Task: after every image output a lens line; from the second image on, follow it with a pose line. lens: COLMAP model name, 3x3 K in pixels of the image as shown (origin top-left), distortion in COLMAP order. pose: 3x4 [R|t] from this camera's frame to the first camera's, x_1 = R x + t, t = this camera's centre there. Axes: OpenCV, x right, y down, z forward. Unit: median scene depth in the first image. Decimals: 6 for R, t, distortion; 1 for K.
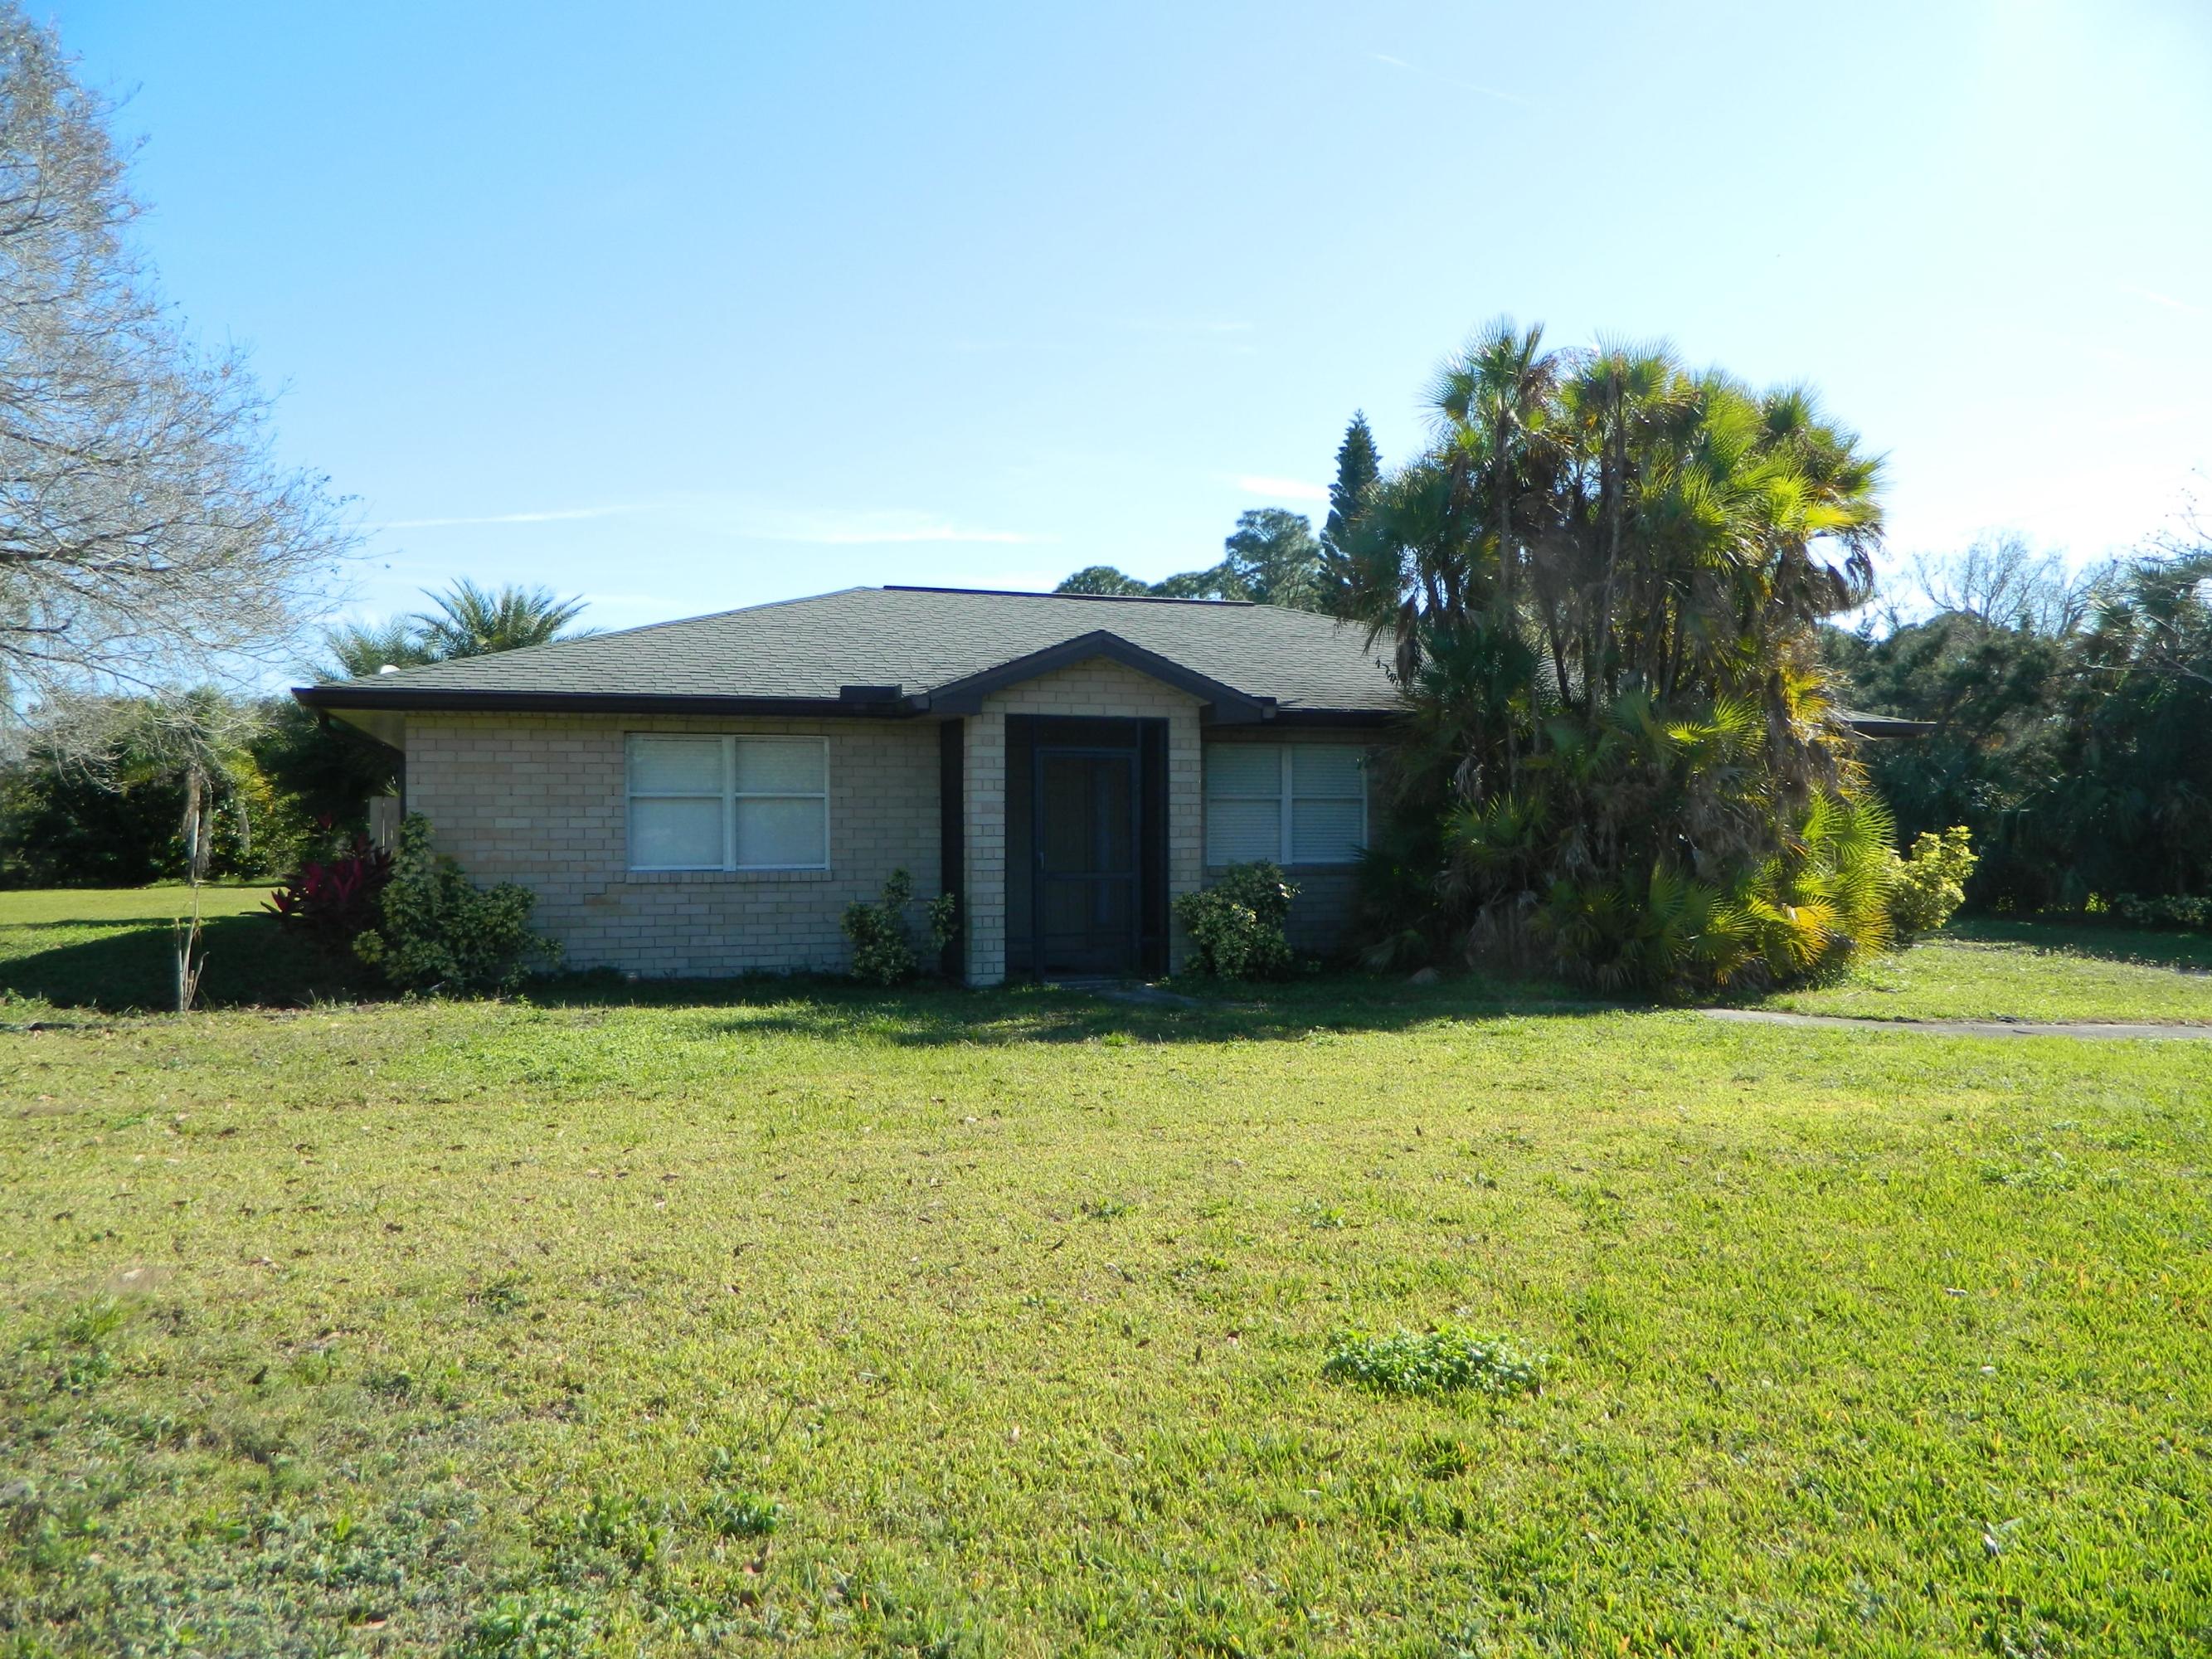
lens RADIAL K [[1635.7, 0, 1106.0], [0, 1635.7, 829.5], [0, 0, 1]] dist [0.047626, -0.003018]
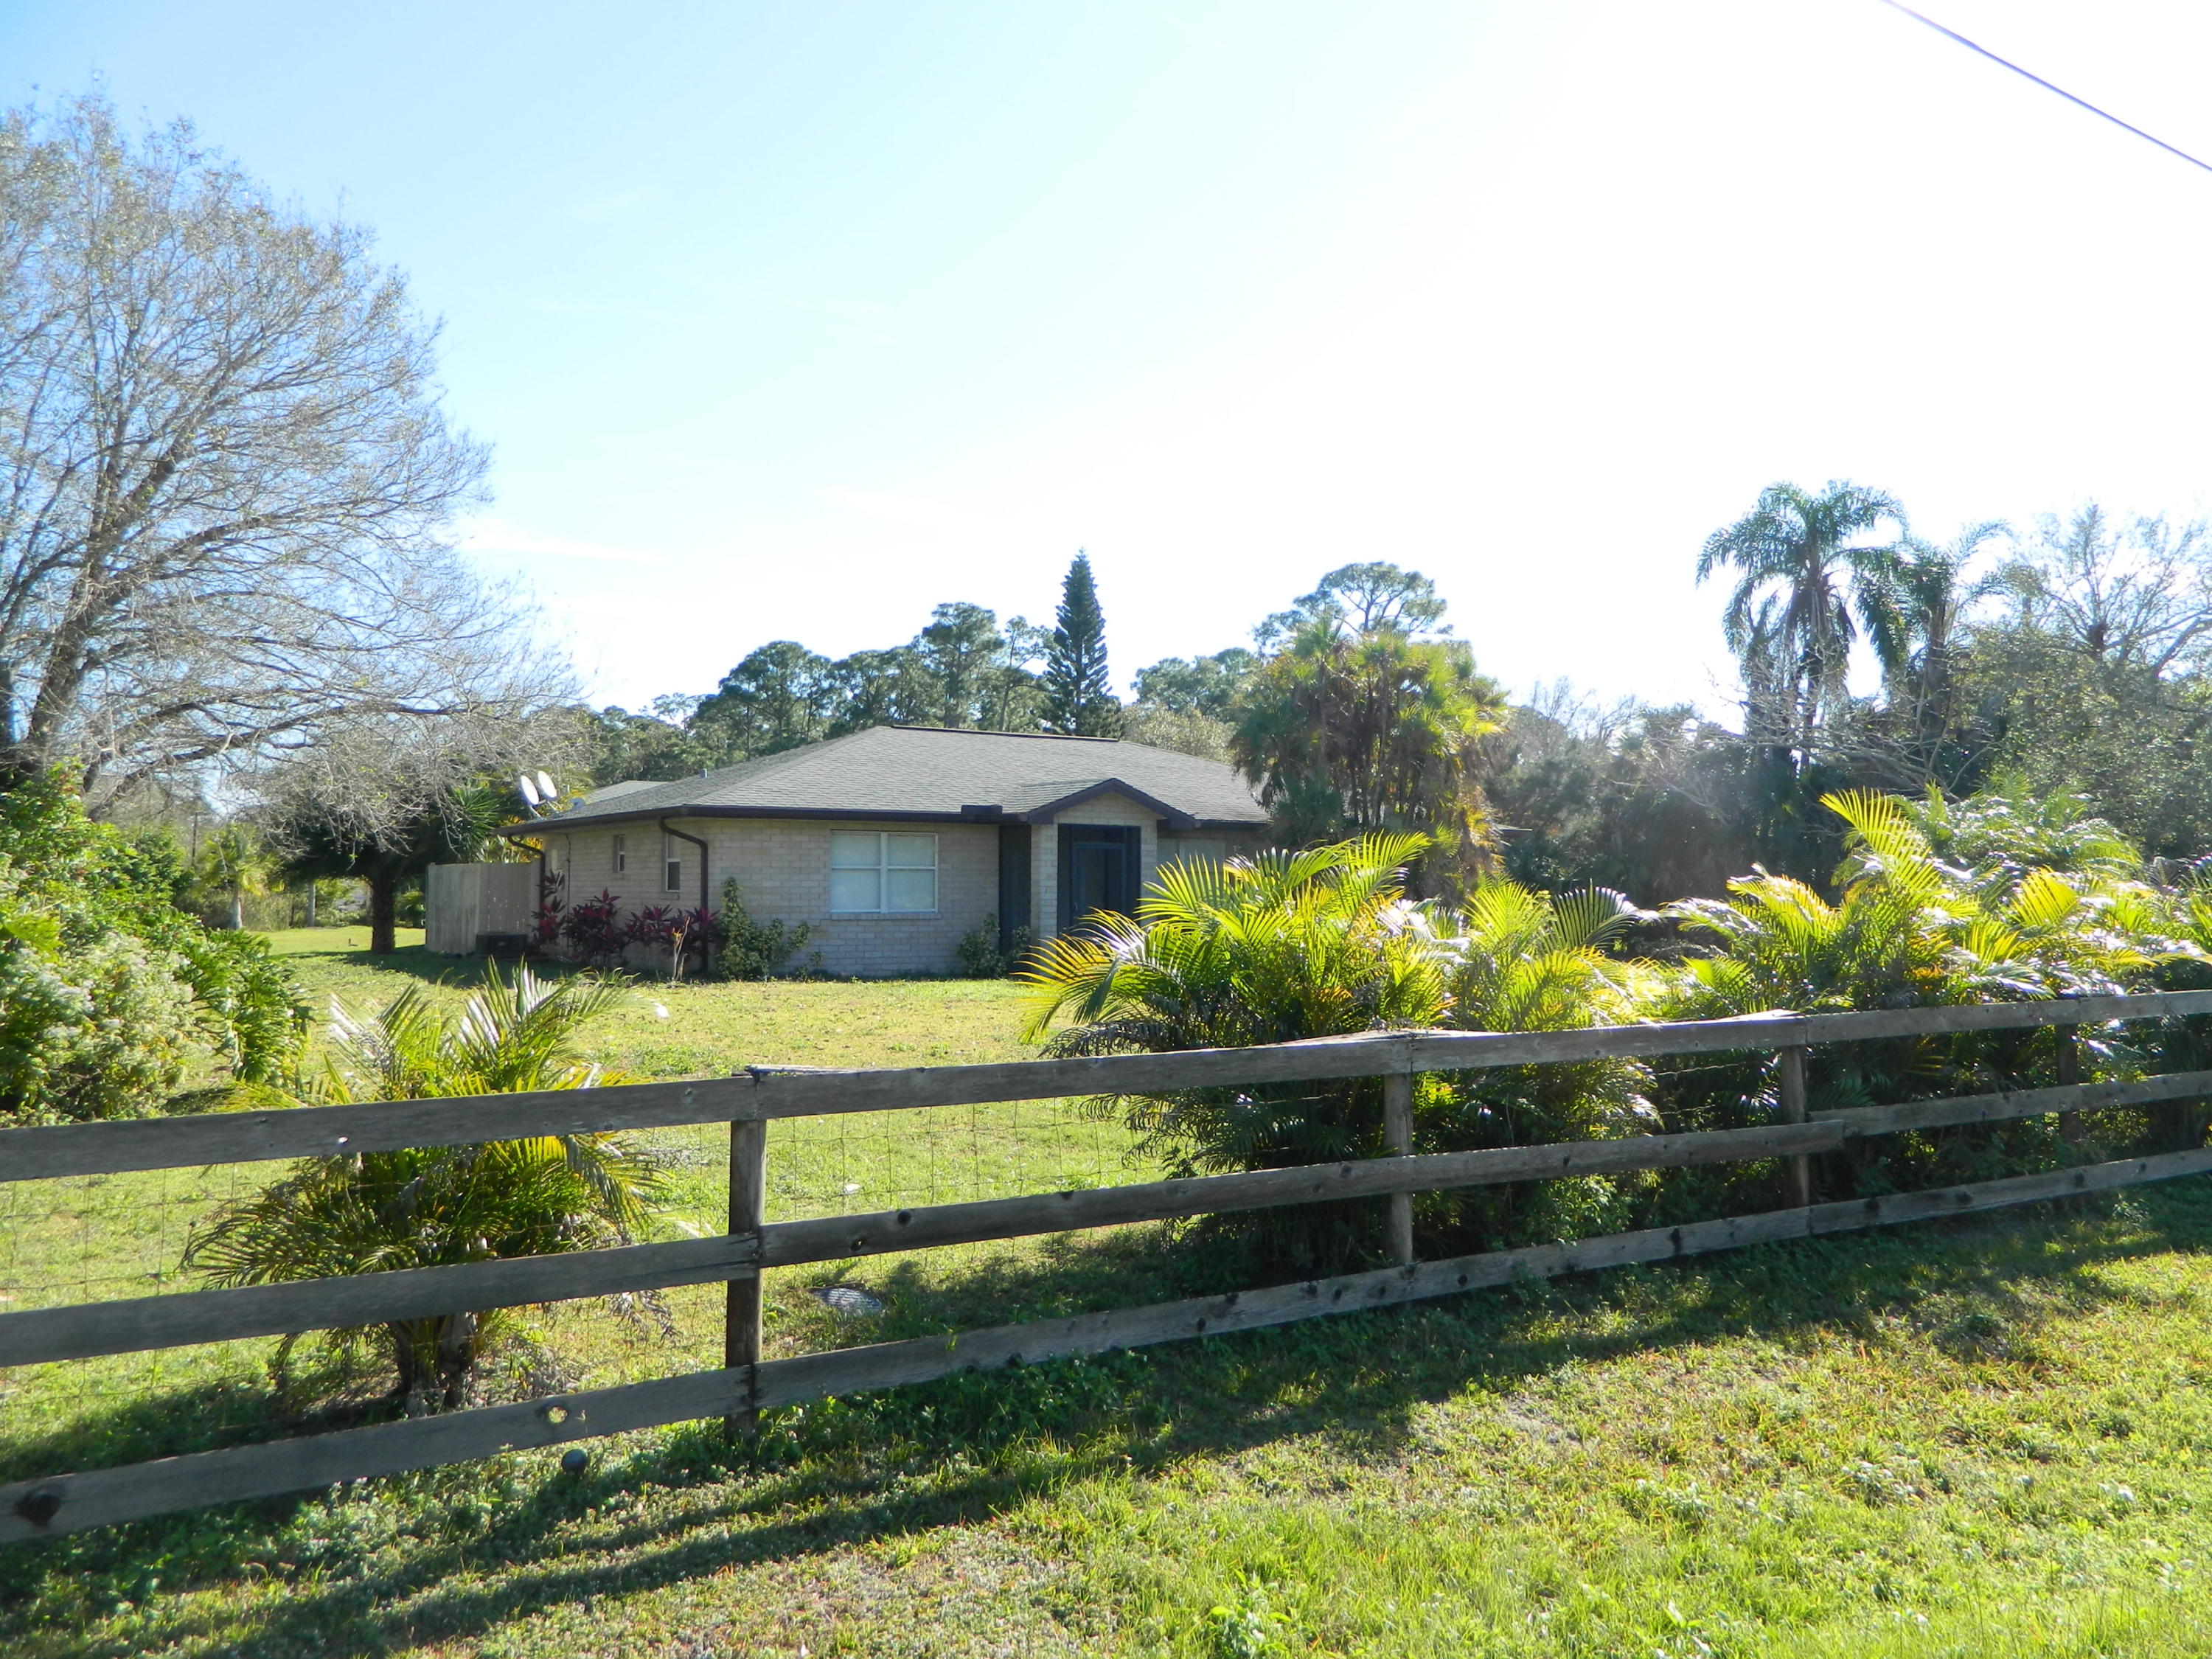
lens RADIAL K [[1635.6, 0, 1106.0], [0, 1635.6, 829.5], [0, 0, 1]] dist [0.047626, -0.003018]
pose [[0.973488, 0.014818, 0.228258, -0.388441], [-0.006209, 0.999244, -0.038387, 0.002868], [-0.228654, 0.035952, 0.972844, -0.677299]]
